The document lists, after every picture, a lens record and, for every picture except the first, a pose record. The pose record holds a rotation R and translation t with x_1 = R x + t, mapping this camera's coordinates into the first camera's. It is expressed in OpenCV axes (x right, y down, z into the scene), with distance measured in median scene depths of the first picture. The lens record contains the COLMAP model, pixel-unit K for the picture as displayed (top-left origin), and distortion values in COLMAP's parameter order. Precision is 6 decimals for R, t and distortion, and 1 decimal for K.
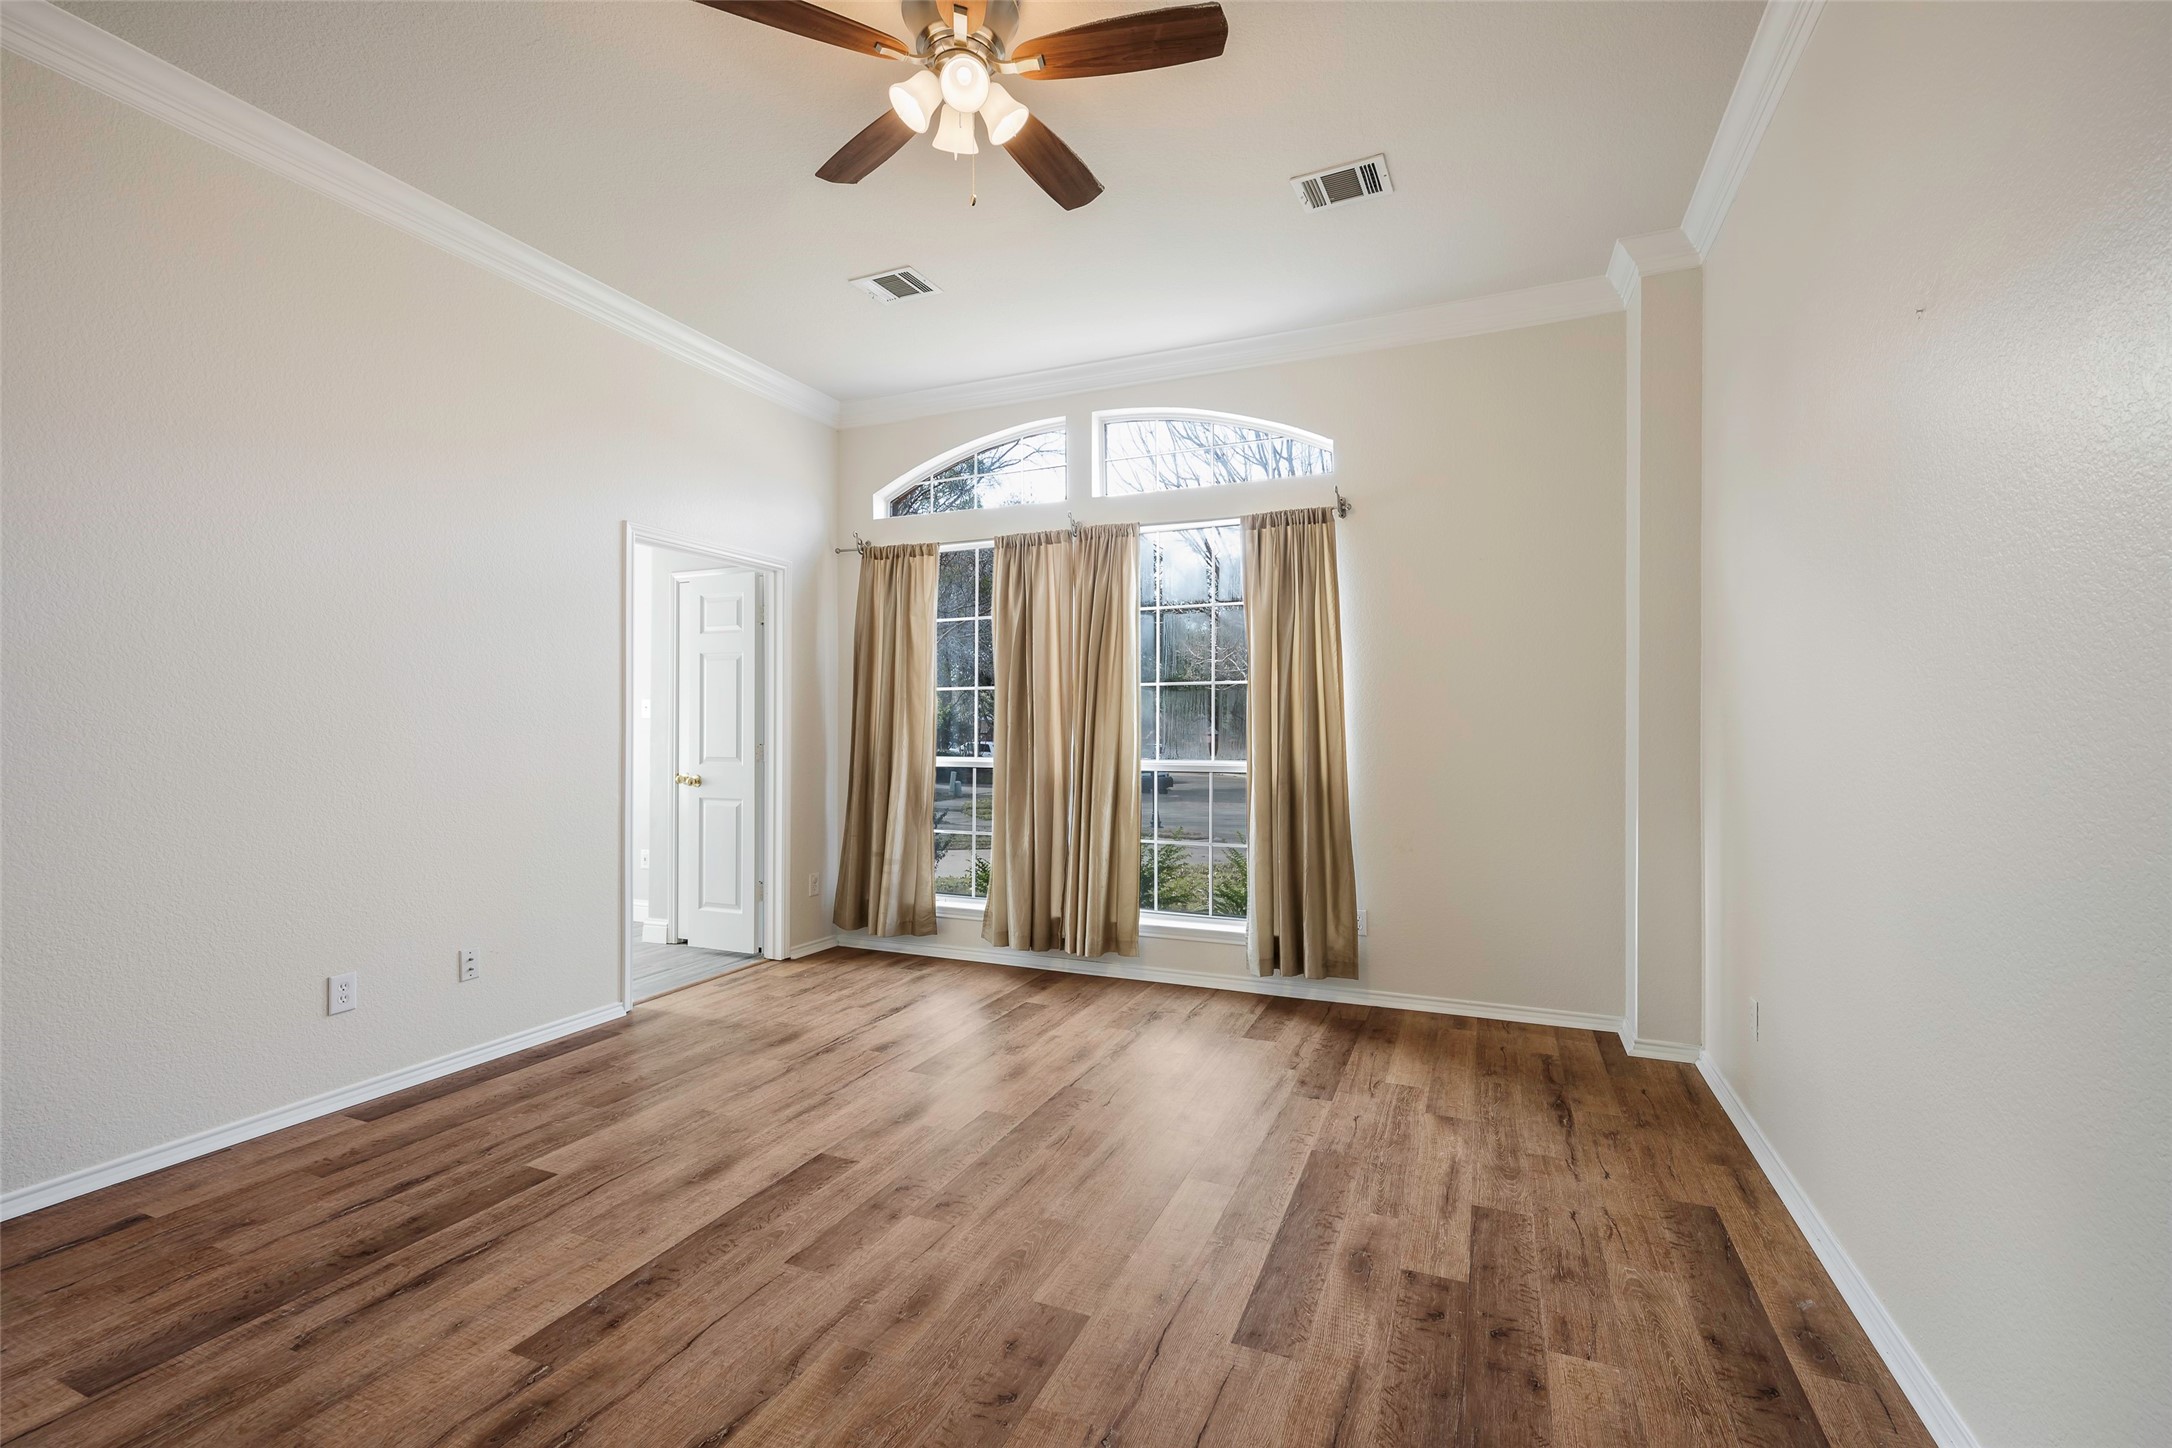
lens RADIAL K [[897.6, 0, 1099.7], [0, 897.6, 723.3], [0, 0, 1]] dist [-0.003321, -0.000287]
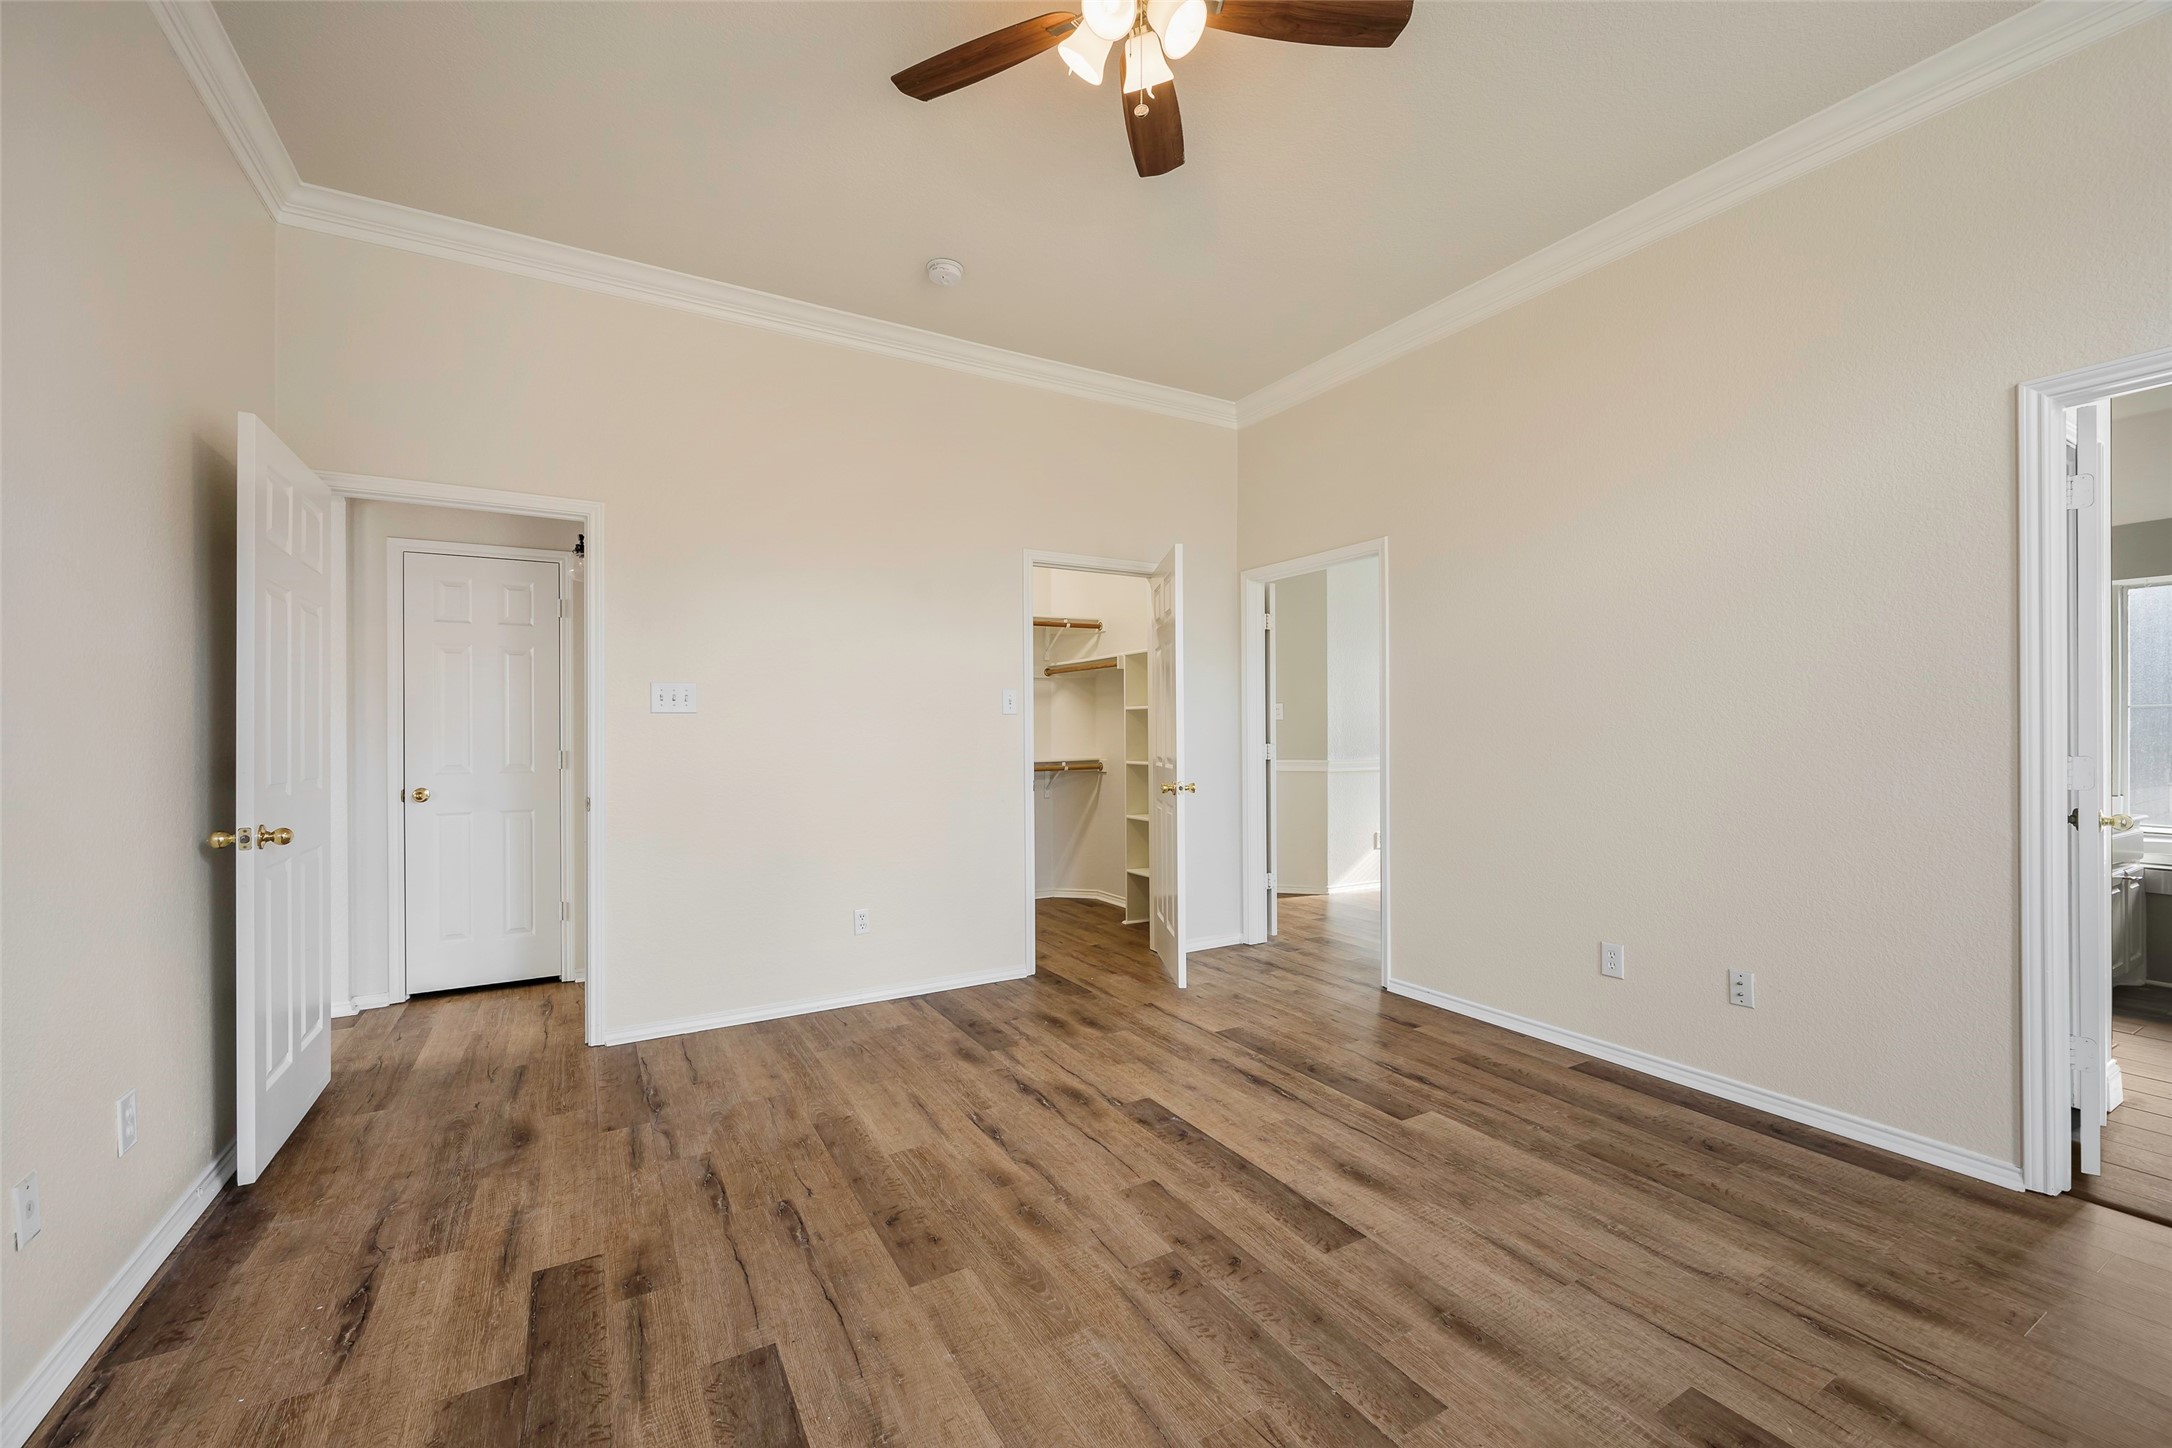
lens RADIAL K [[897.6, 0, 1103.1], [0, 897.6, 729.7], [0, 0, 1]] dist [-0.003321, -0.000287]
pose [[-0.592451, 0.003366, -0.805599, 0.624560], [0.010931, 0.999933, -0.003860, 0.010557], [0.805532, -0.011093, -0.592448, 1.612718]]
